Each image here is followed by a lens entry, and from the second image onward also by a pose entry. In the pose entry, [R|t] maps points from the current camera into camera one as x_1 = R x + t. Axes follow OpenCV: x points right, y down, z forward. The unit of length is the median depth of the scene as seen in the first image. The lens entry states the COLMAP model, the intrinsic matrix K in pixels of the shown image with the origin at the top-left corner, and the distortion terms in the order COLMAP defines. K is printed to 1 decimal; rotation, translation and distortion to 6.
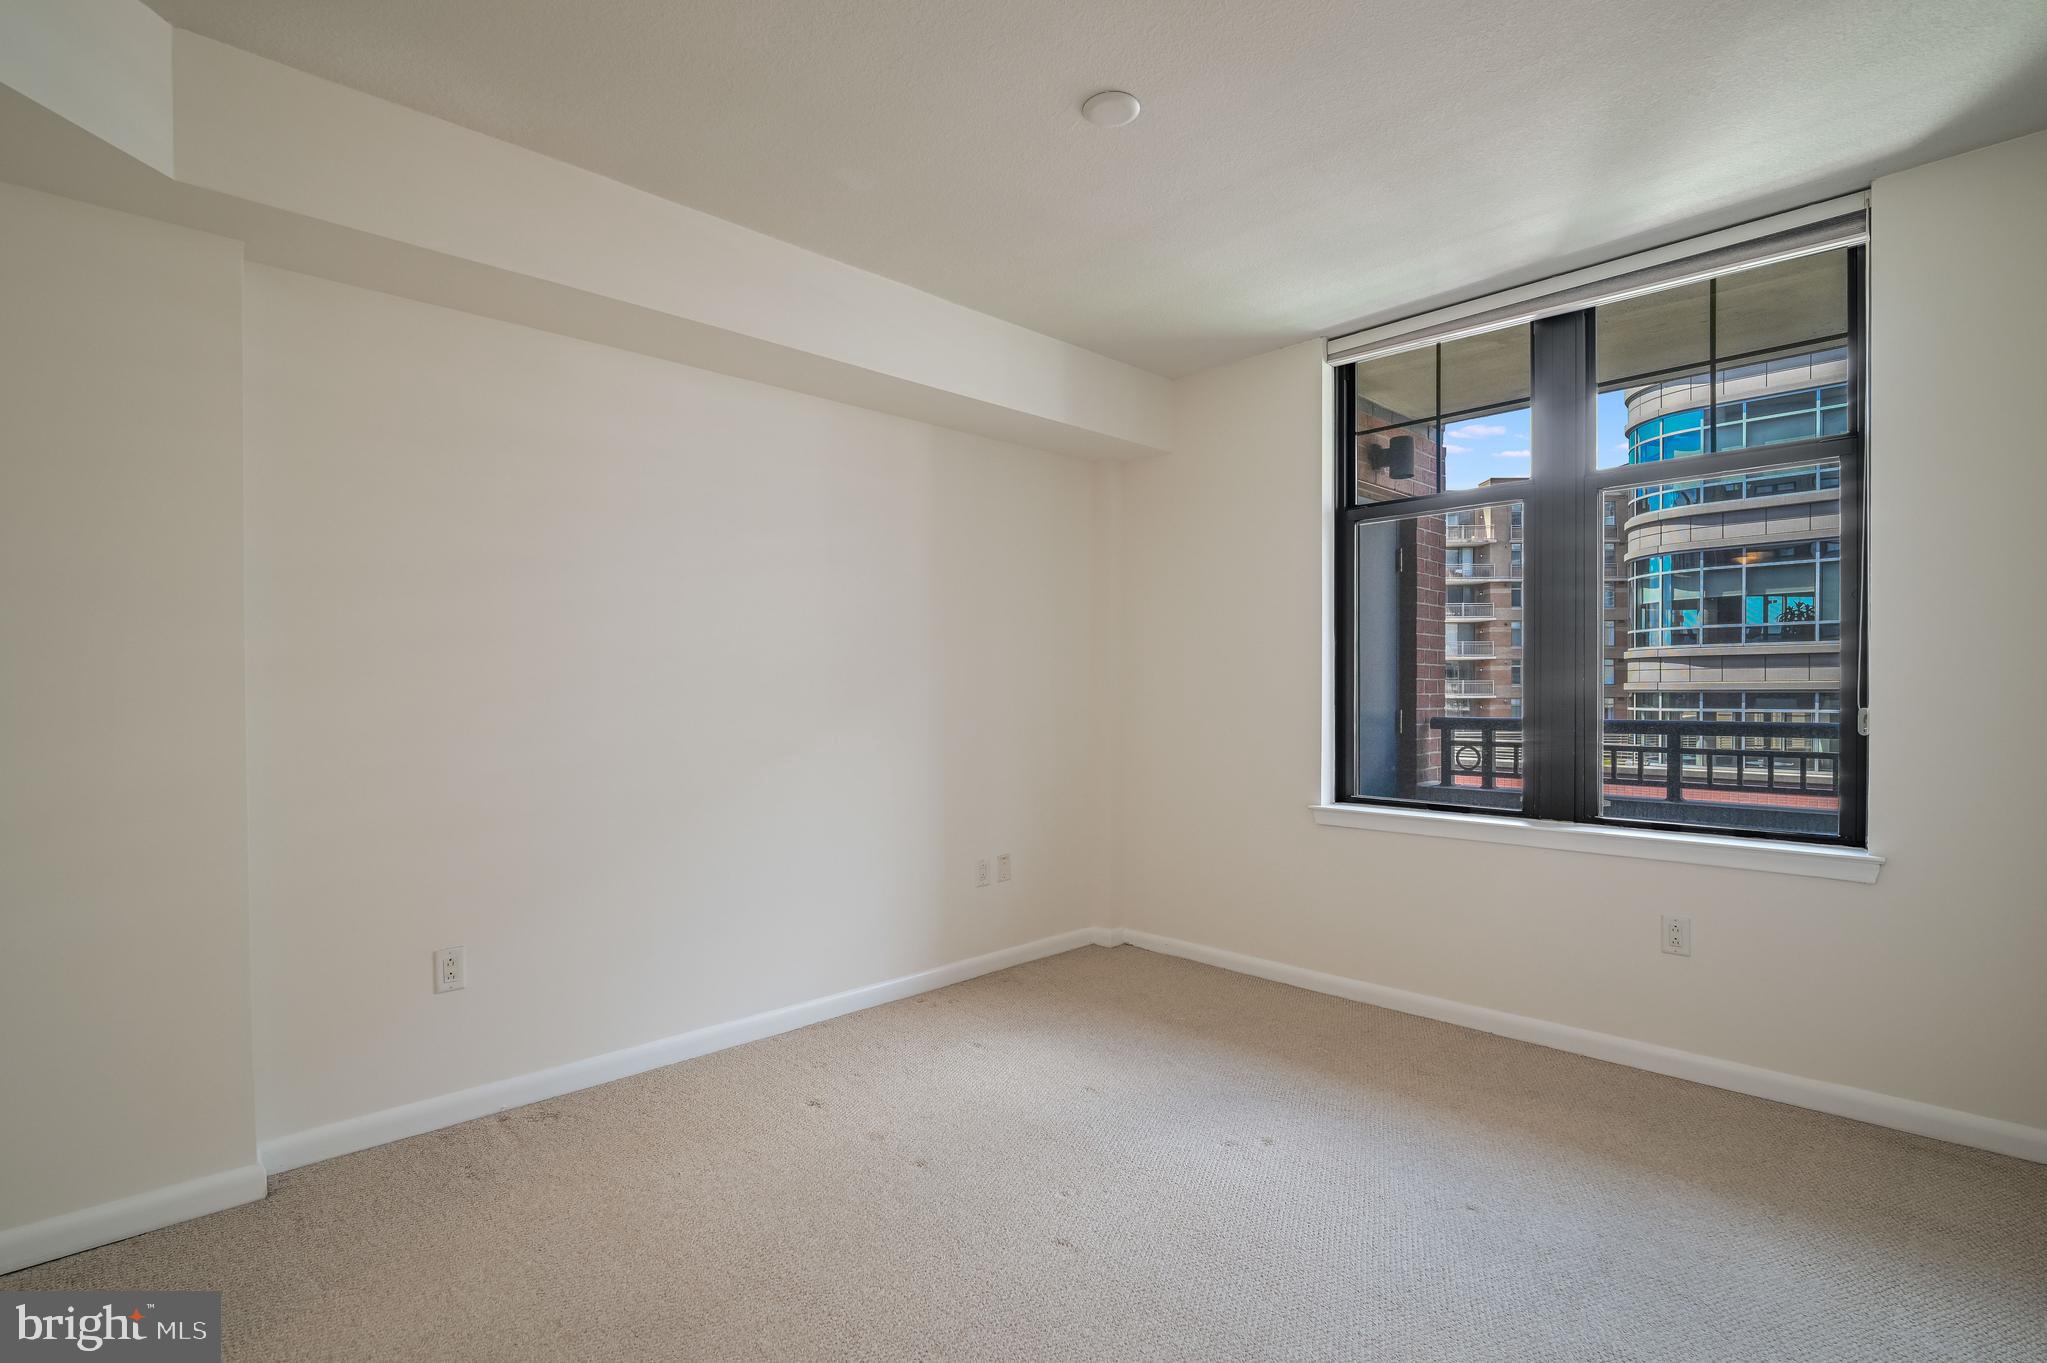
lens RADIAL K [[968.8, 0, 1023.5], [0, 968.8, 681.5], [0, 0, 1]] dist [0.028105, -0.029231]
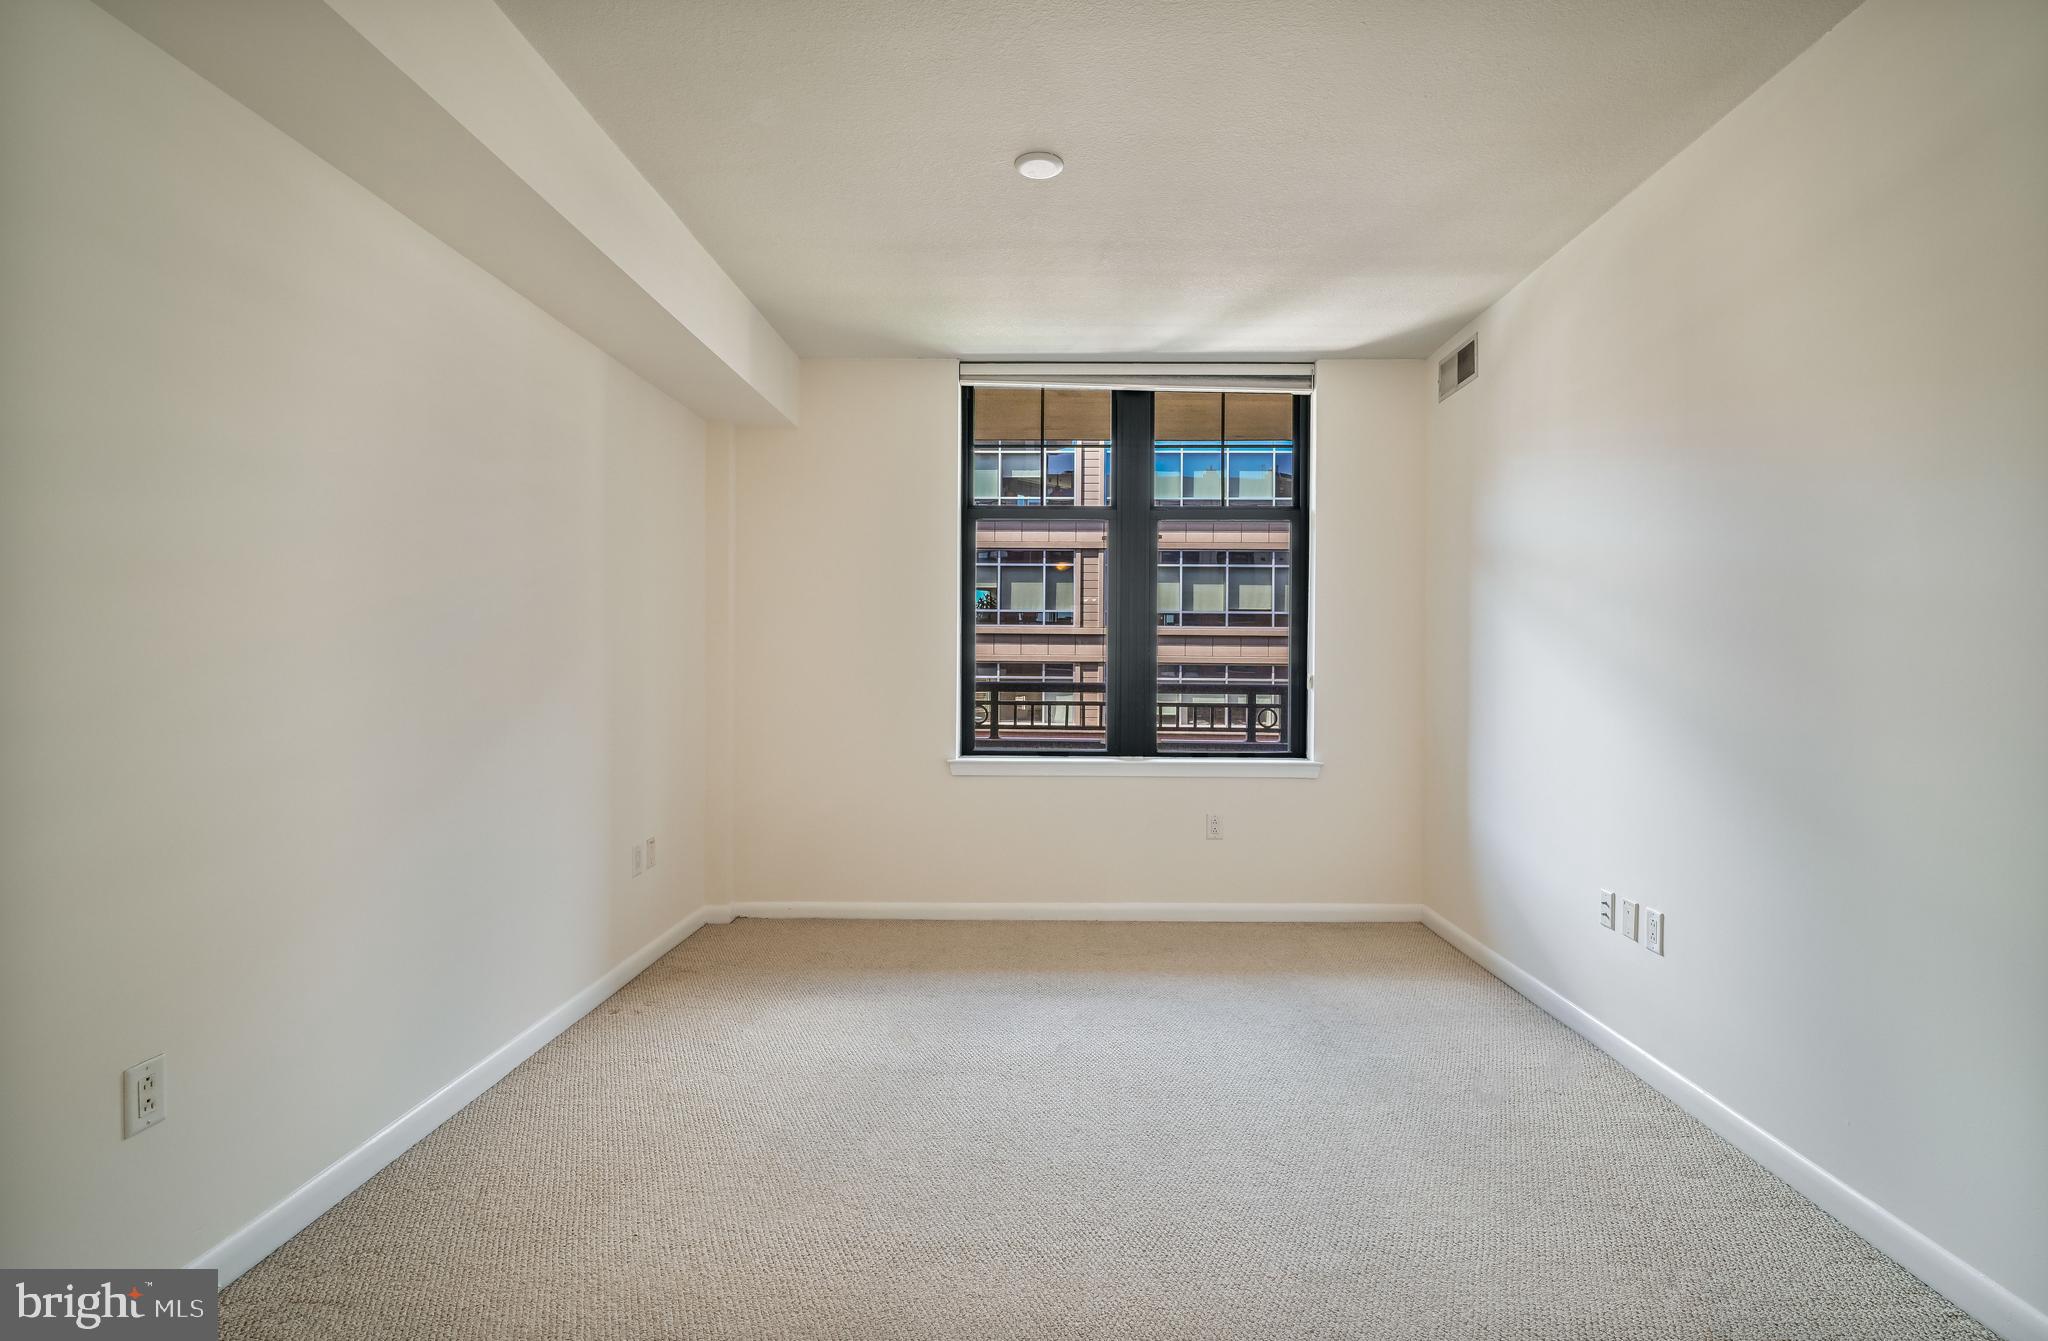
lens RADIAL K [[982.6, 0, 1024.2], [0, 982.6, 635.6], [0, 0, 1]] dist [-0.000568, -0.000338]
pose [[0.705985, 0.024821, 0.707792, -0.564636], [-0.014770, 0.999684, -0.020326, 0.002967], [-0.708073, 0.003896, 0.706129, 0.130925]]
